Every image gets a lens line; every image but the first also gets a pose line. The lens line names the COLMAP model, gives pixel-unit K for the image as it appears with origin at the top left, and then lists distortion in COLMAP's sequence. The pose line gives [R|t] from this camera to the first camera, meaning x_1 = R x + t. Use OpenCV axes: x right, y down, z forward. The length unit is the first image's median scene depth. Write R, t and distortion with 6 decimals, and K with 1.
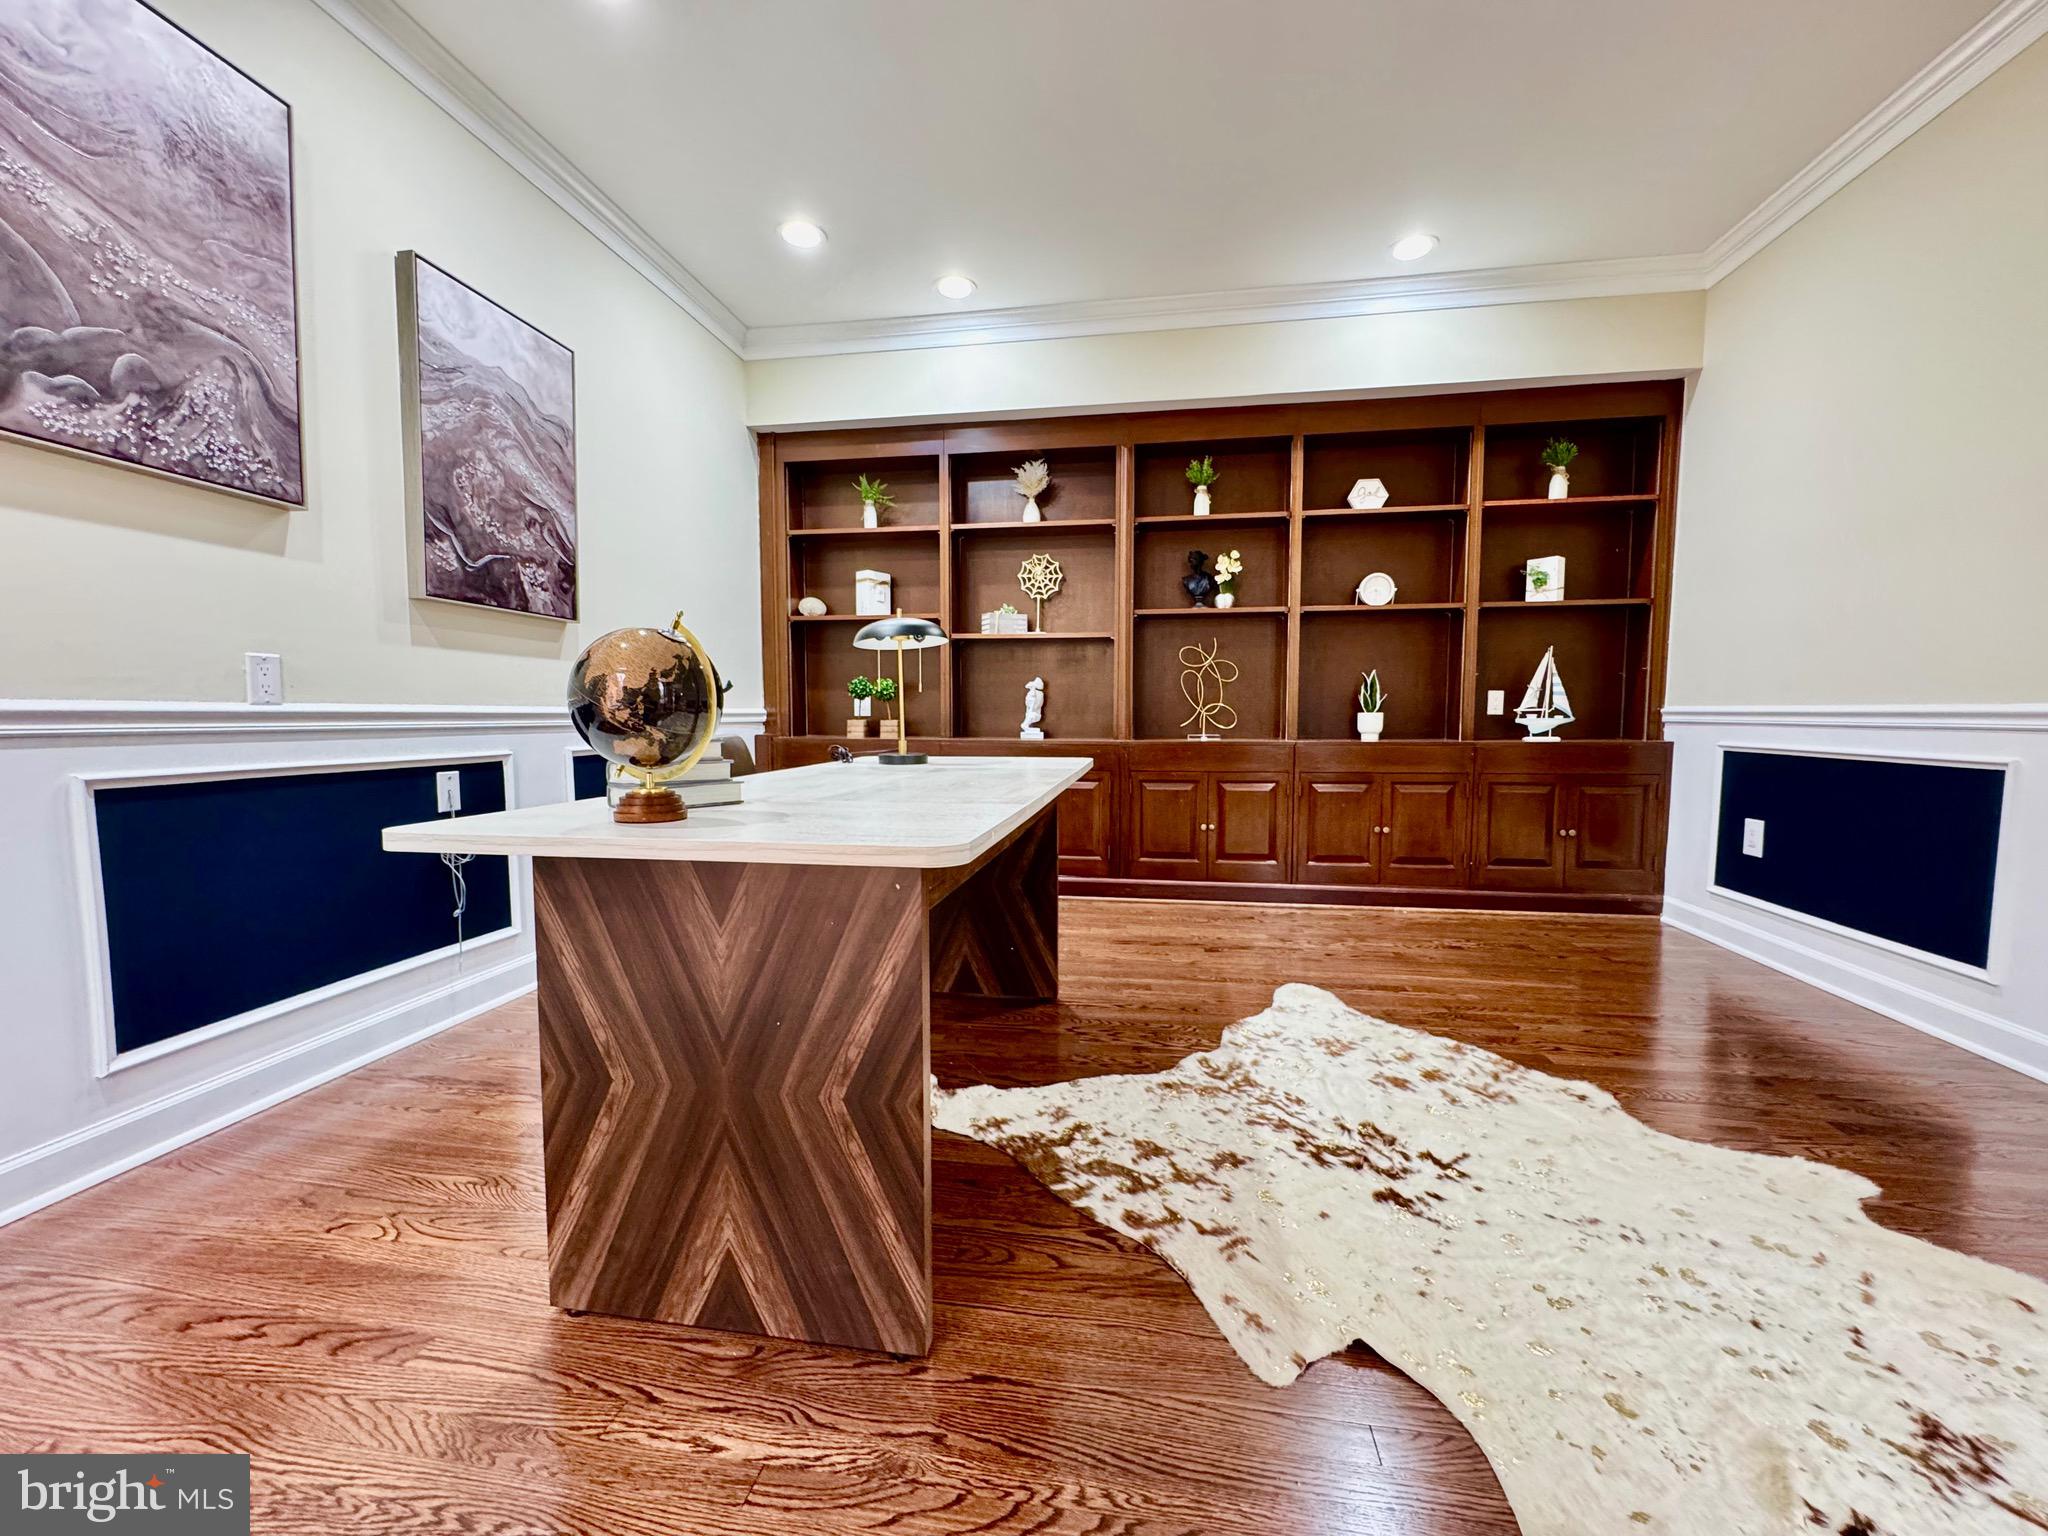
lens RADIAL K [[817.6, 0, 1028.0], [0, 817.6, 758.8], [0, 0, 1]] dist [-0.002094, 0.001574]
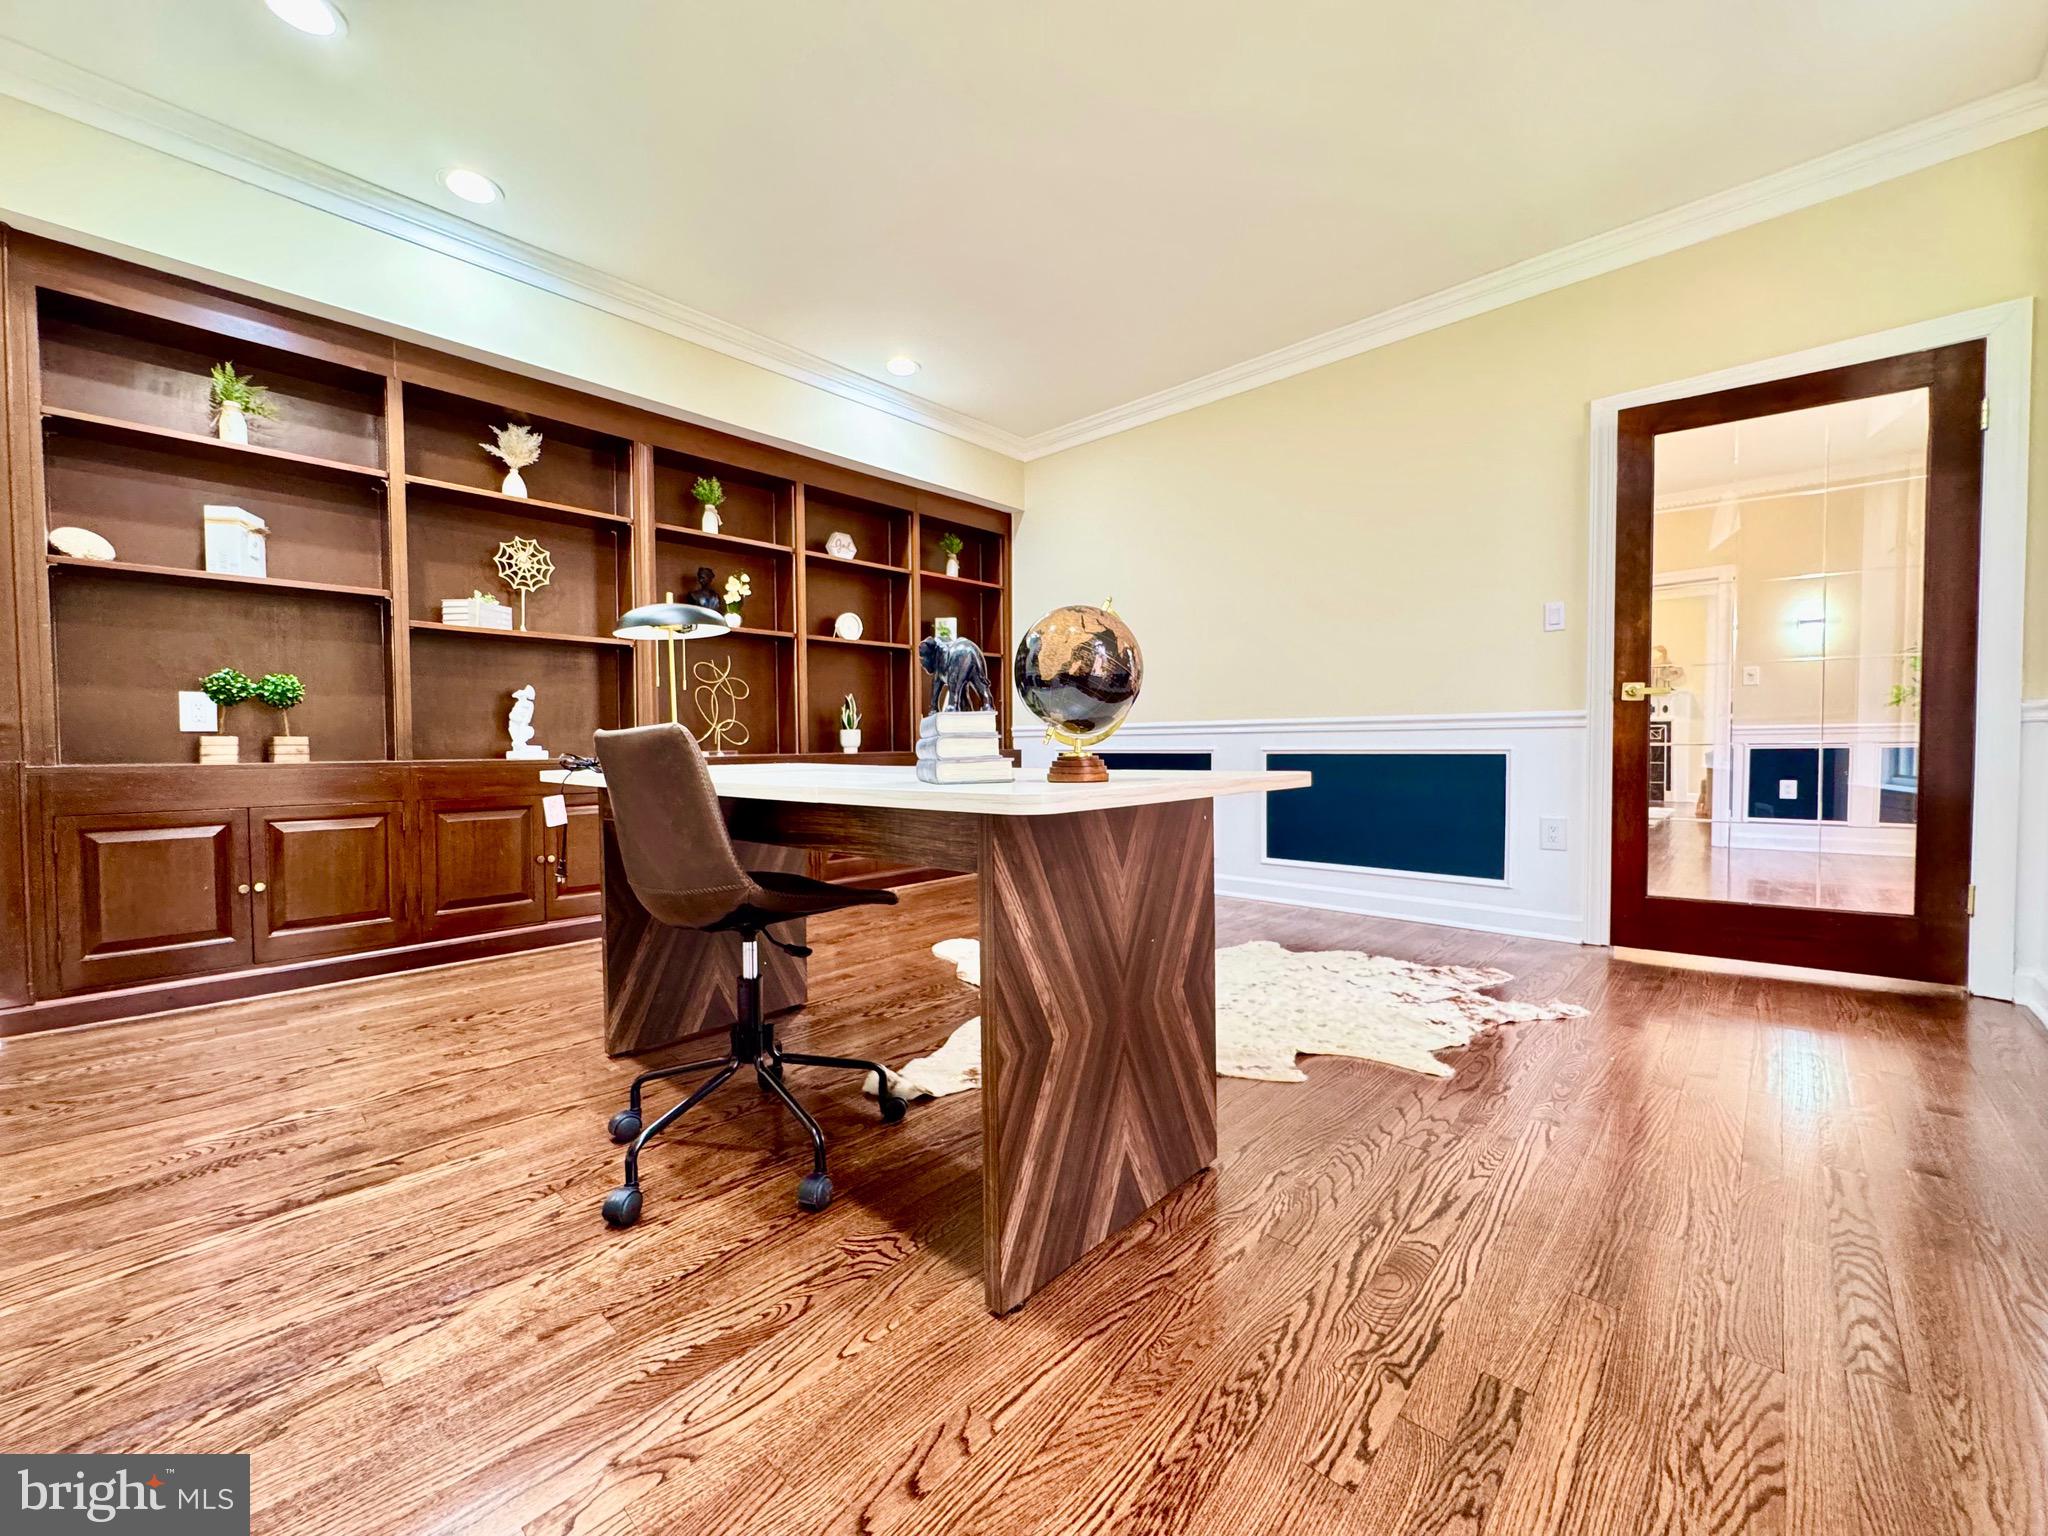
lens RADIAL K [[817.6, 0, 1022.7], [0, 817.6, 761.0], [0, 0, 1]] dist [-0.002094, 0.001574]
pose [[0.554899, -0.022996, 0.831600, -0.468931], [0.058872, 0.998197, -0.011681, 0.018688], [-0.829832, 0.055440, 0.555252, 0.151658]]
